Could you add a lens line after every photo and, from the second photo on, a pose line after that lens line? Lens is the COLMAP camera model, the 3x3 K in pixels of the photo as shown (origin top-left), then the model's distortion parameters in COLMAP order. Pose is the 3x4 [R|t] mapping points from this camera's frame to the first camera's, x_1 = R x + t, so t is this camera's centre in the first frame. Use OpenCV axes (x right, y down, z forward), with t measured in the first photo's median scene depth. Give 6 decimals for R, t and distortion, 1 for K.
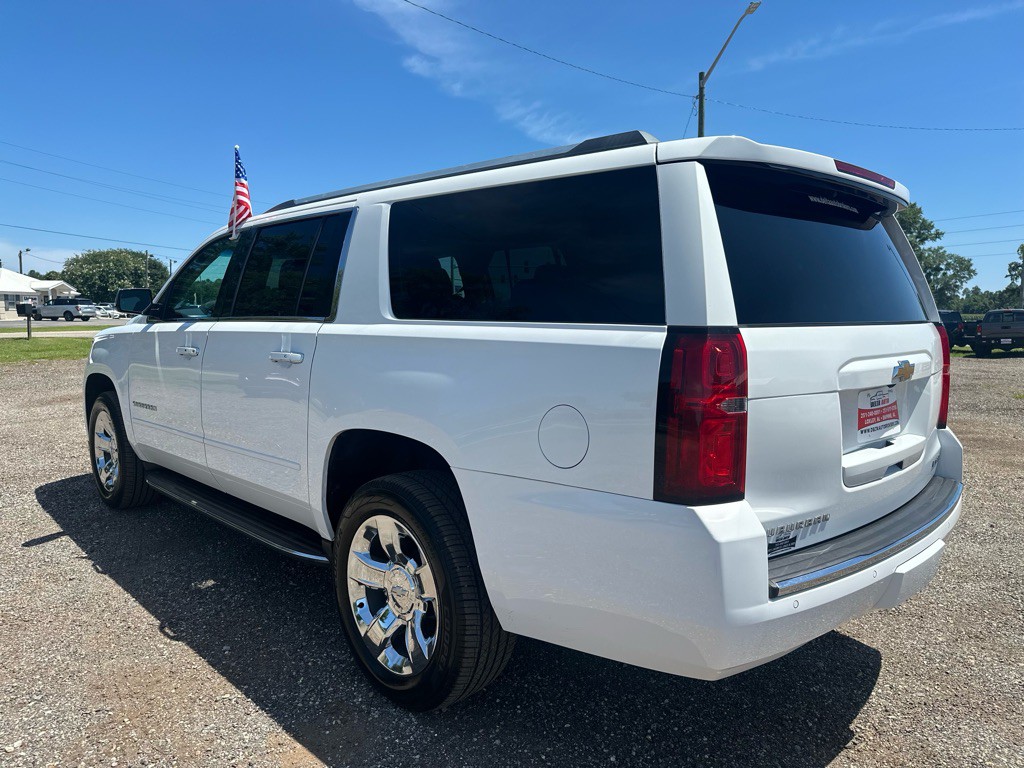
lens RADIAL K [[717.9, 0, 512.0], [0, 717.9, 384.0], [0, 0, 1]] dist [0.046489, -0.056796]
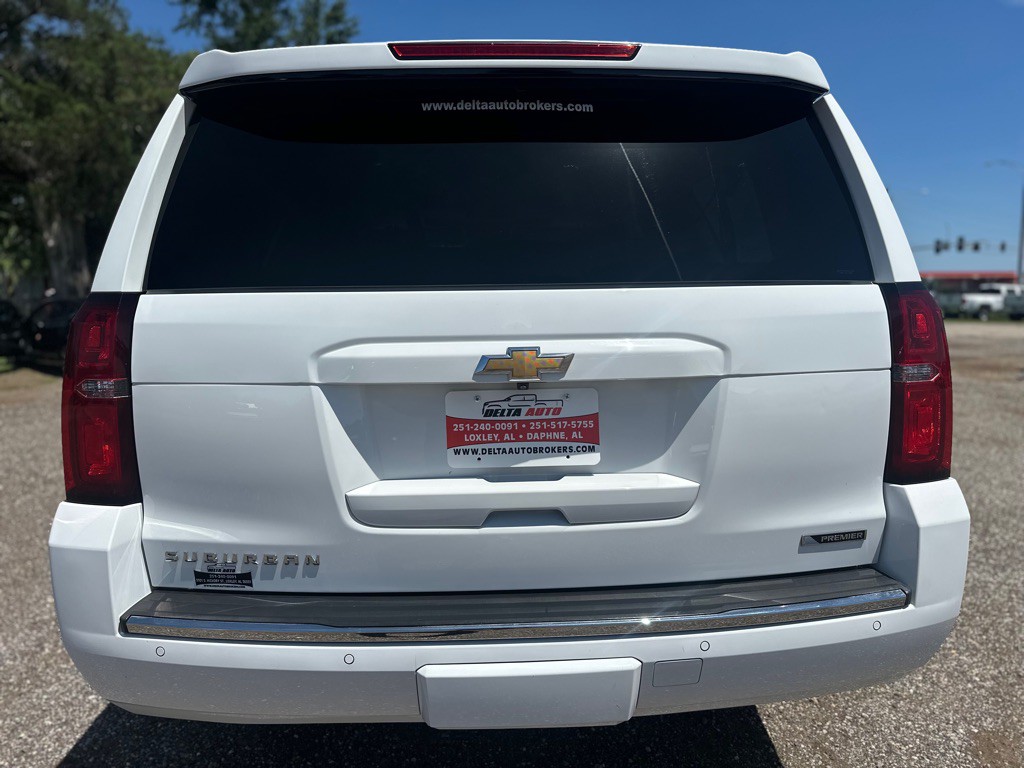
lens RADIAL K [[717.9, 0, 512.0], [0, 717.9, 384.0], [0, 0, 1]] dist [0.046489, -0.056796]
pose [[0.754053, 0.063106, -0.653775, 0.142973], [-0.046872, 0.998006, 0.042272, -0.003933], [0.655139, -0.001231, 0.755507, 0.081051]]
